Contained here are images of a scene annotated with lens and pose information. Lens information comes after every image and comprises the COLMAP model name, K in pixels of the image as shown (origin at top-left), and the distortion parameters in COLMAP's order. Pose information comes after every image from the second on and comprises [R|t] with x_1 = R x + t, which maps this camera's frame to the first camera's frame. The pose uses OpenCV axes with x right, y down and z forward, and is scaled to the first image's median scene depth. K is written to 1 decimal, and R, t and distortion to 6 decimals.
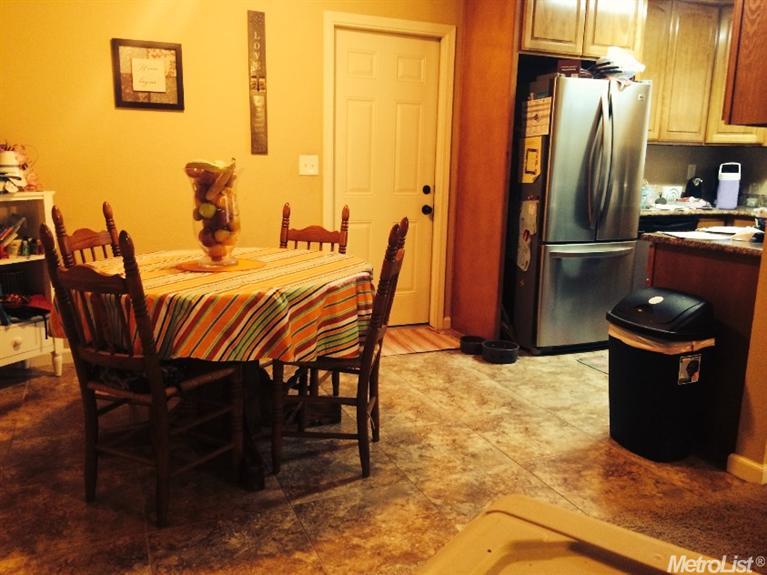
lens RADIAL K [[649.3, 0, 380.9], [0, 649.3, 287.3], [0, 0, 1]] dist [0.030134, -0.020903]
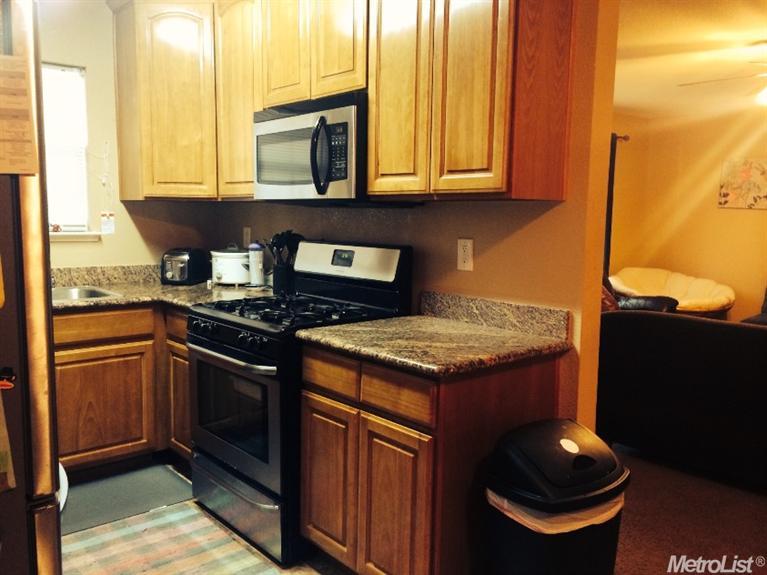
lens RADIAL K [[649.3, 0, 389.2], [0, 649.3, 295.3], [0, 0, 1]] dist [0.030134, -0.020903]
pose [[-0.306848, -0.143002, 0.940954, -0.106973], [0.159078, 0.967035, 0.198841, -0.203735], [-0.938370, 0.210699, -0.273984, 0.895189]]
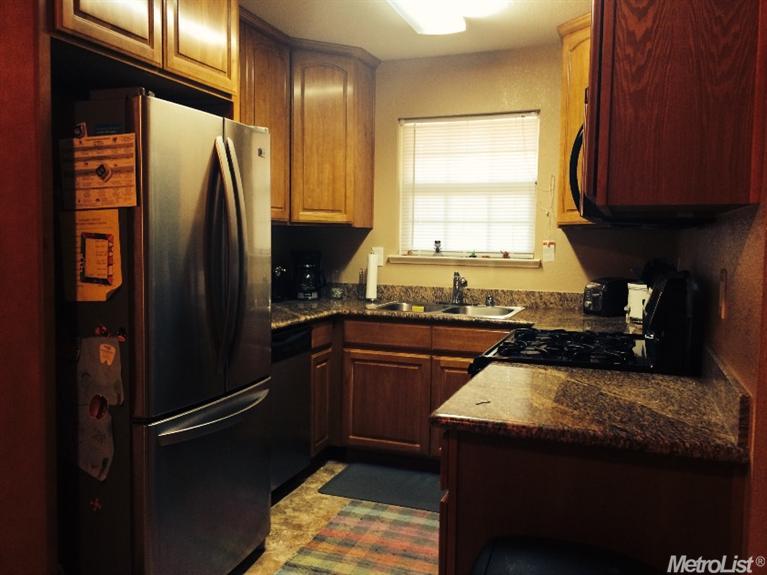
lens RADIAL K [[649.3, 0, 389.6], [0, 649.3, 284.5], [0, 0, 1]] dist [0.030134, -0.020903]
pose [[0.680309, -0.061541, 0.730337, 0.020266], [0.139501, 0.989125, -0.046597, -0.120569], [-0.719527, 0.133584, 0.681496, 0.508842]]
